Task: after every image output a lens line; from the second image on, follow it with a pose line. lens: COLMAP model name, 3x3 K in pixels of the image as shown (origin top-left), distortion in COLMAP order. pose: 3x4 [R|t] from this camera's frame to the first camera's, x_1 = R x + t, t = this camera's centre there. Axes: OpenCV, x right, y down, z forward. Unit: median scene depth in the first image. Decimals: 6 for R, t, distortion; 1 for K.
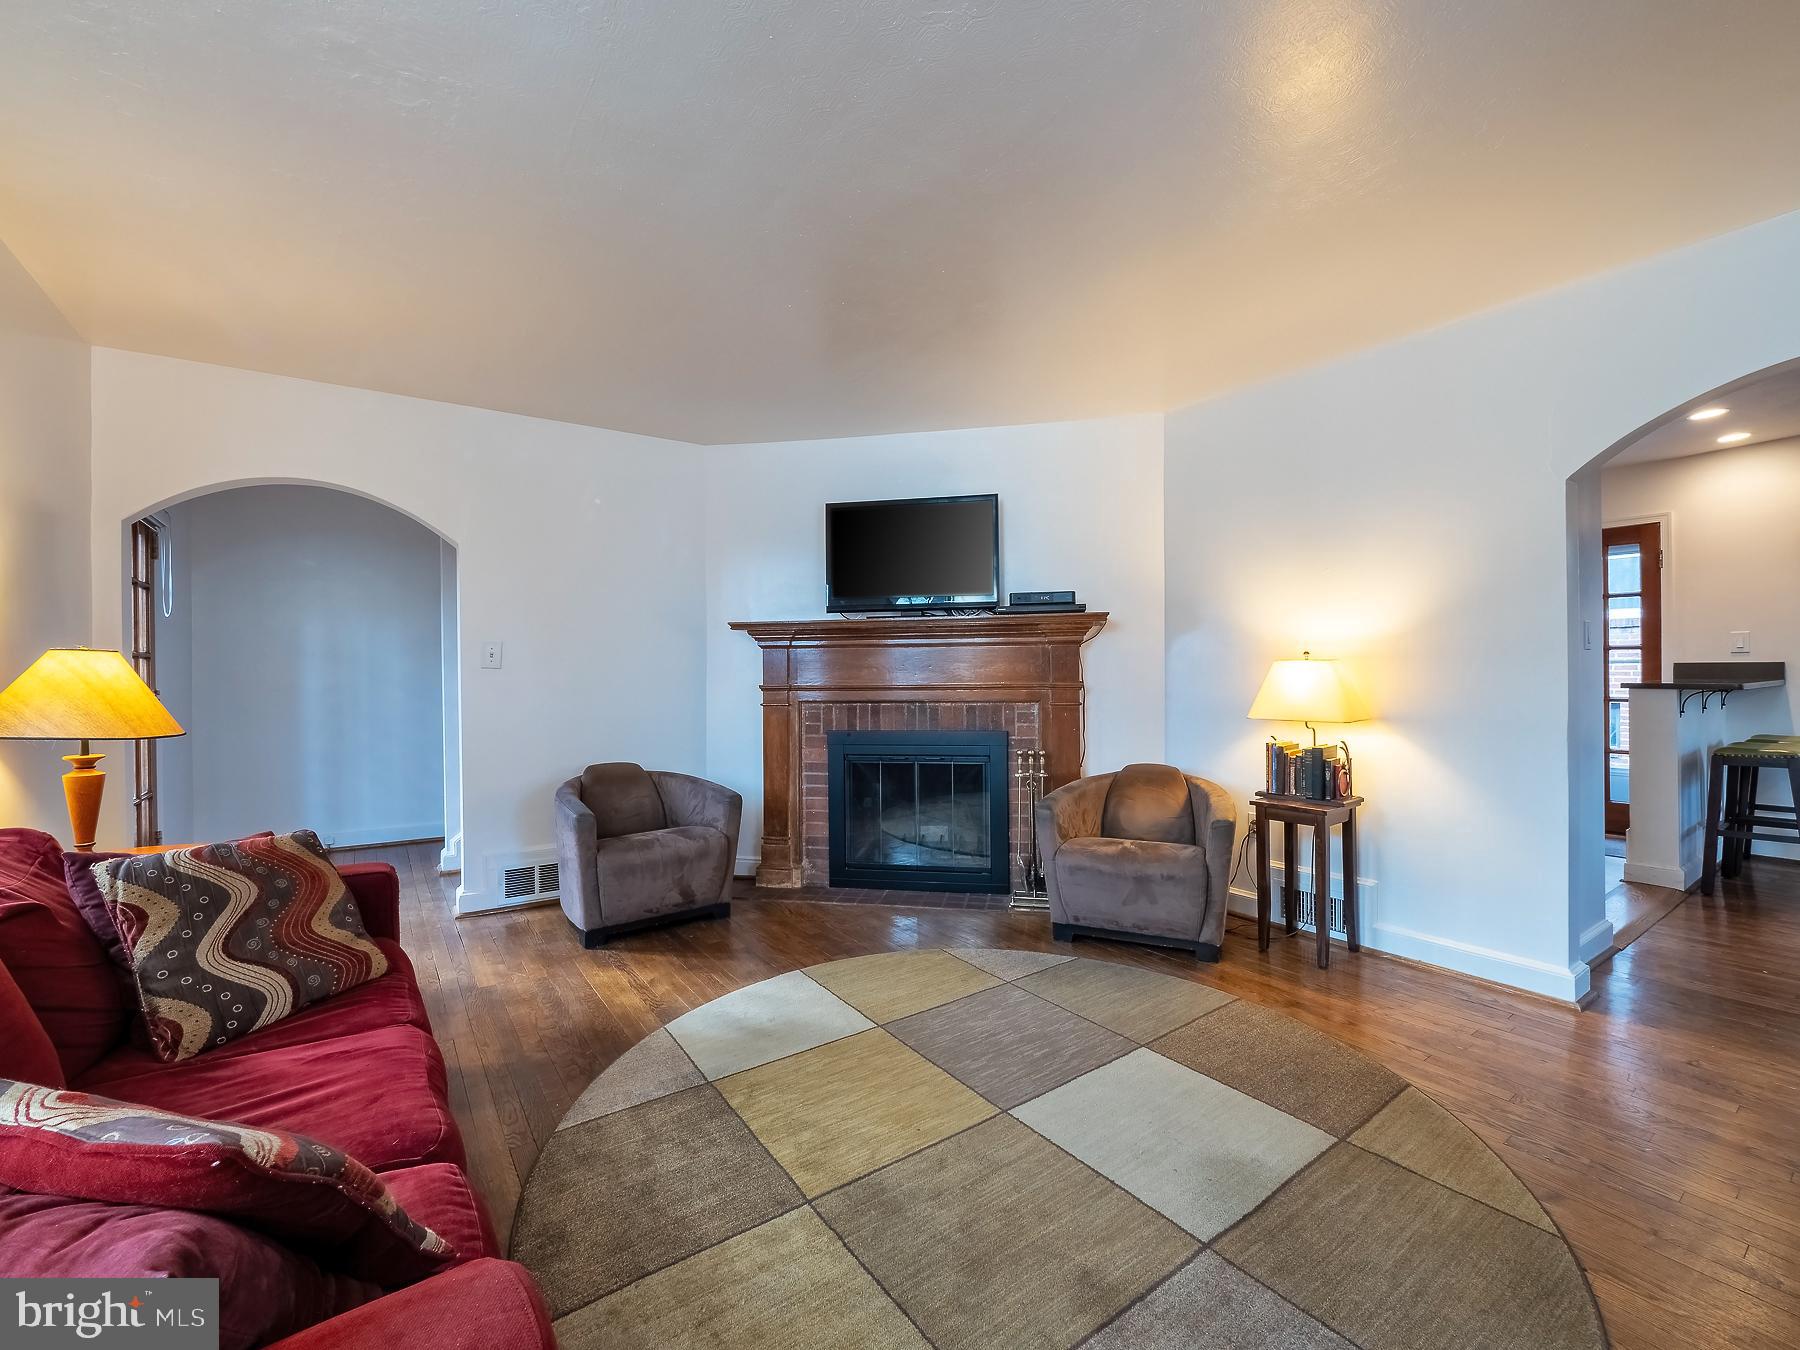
lens RADIAL K [[770.7, 0, 900.0], [0, 770.7, 675.0], [0, 0, 1]] dist [-0.001767, 0.000022]
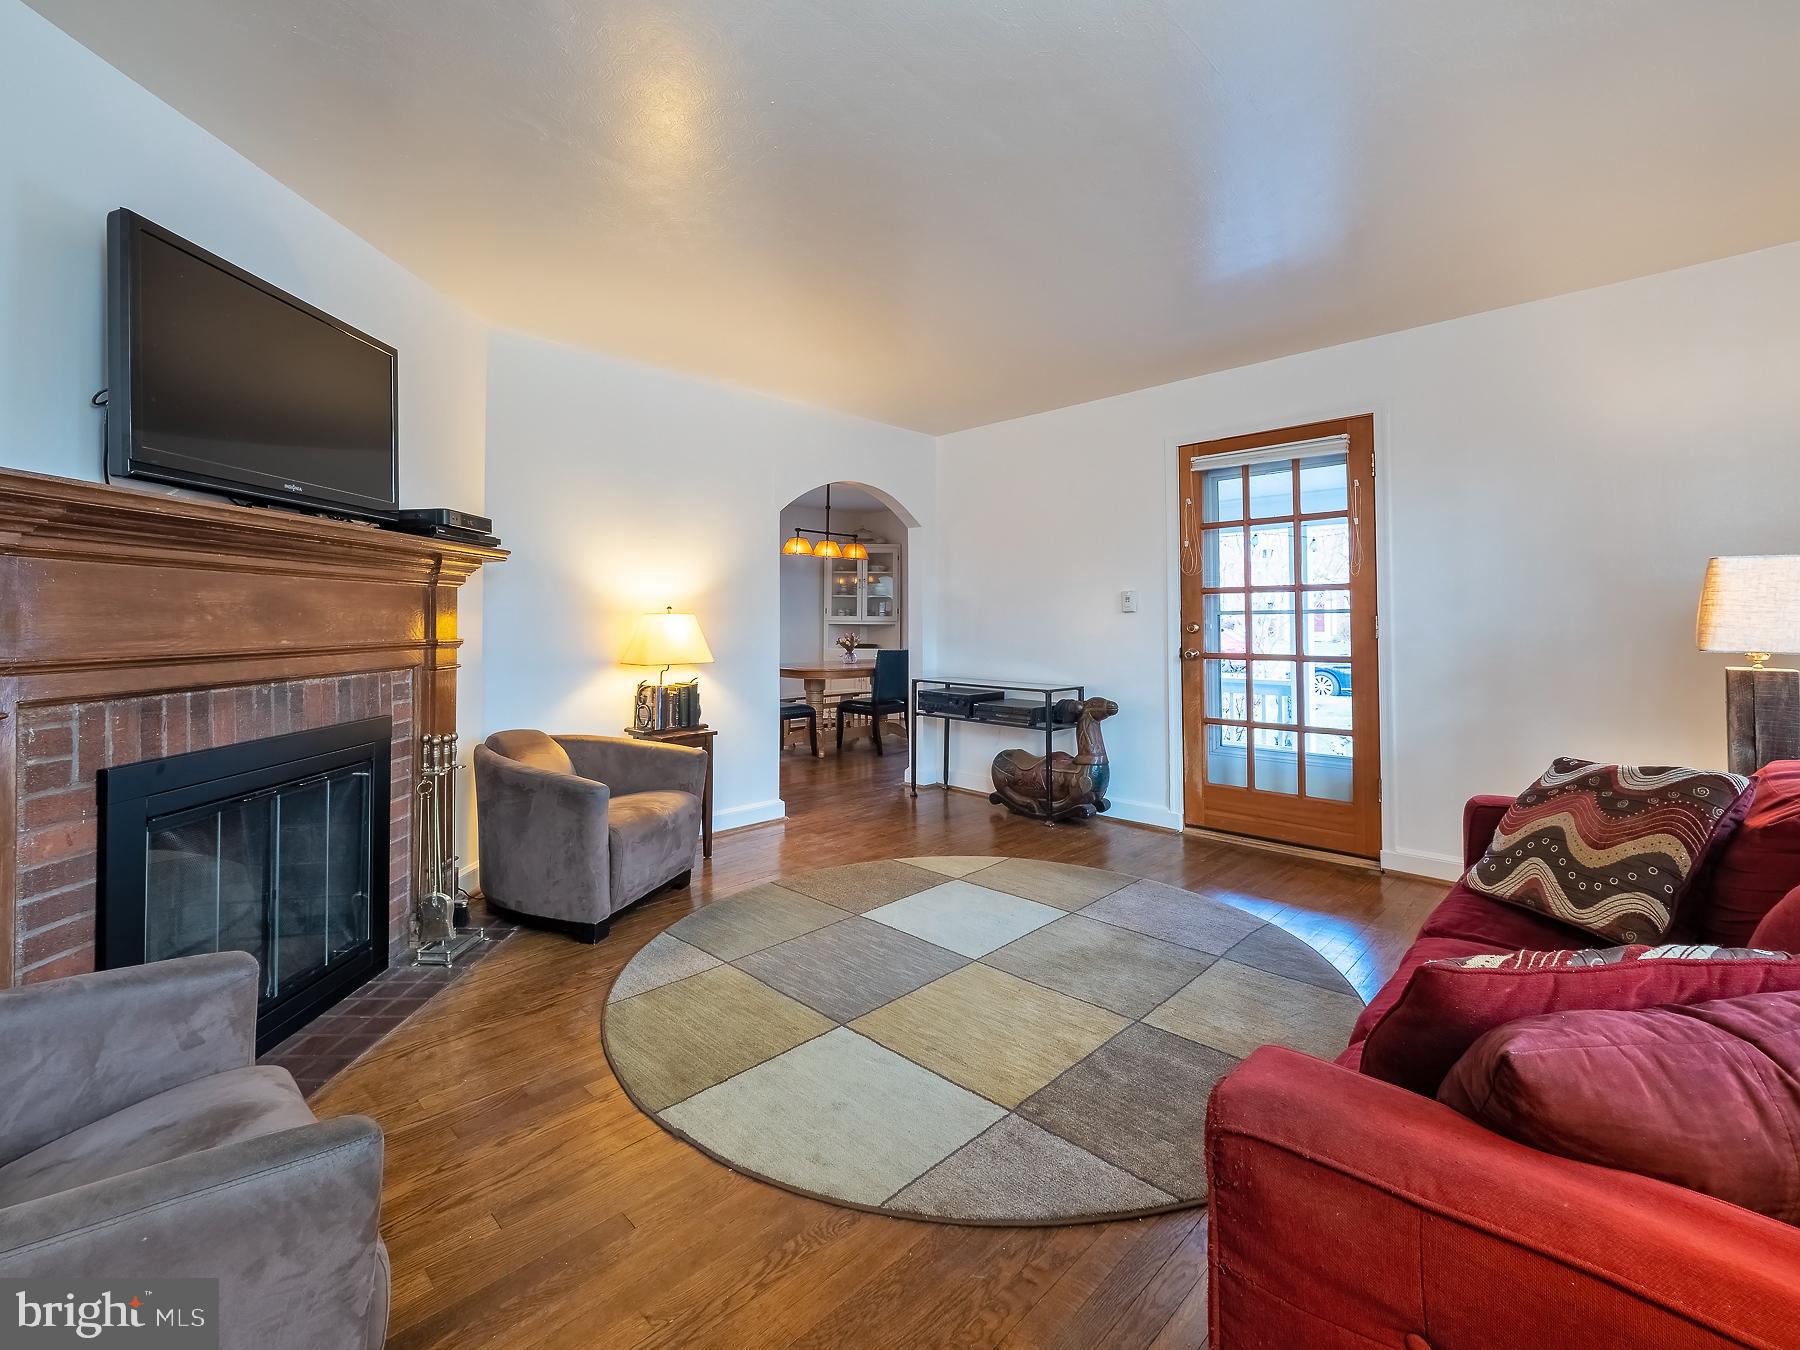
lens RADIAL K [[790.0, 0, 895.6], [0, 790.0, 599.3], [0, 0, 1]] dist [-0.001781, -0.000122]
pose [[-0.183881, 0.036069, 0.982287, -0.591683], [0.010011, 0.999343, -0.034821, 0.003347], [-0.982898, 0.003431, -0.184121, 0.701054]]
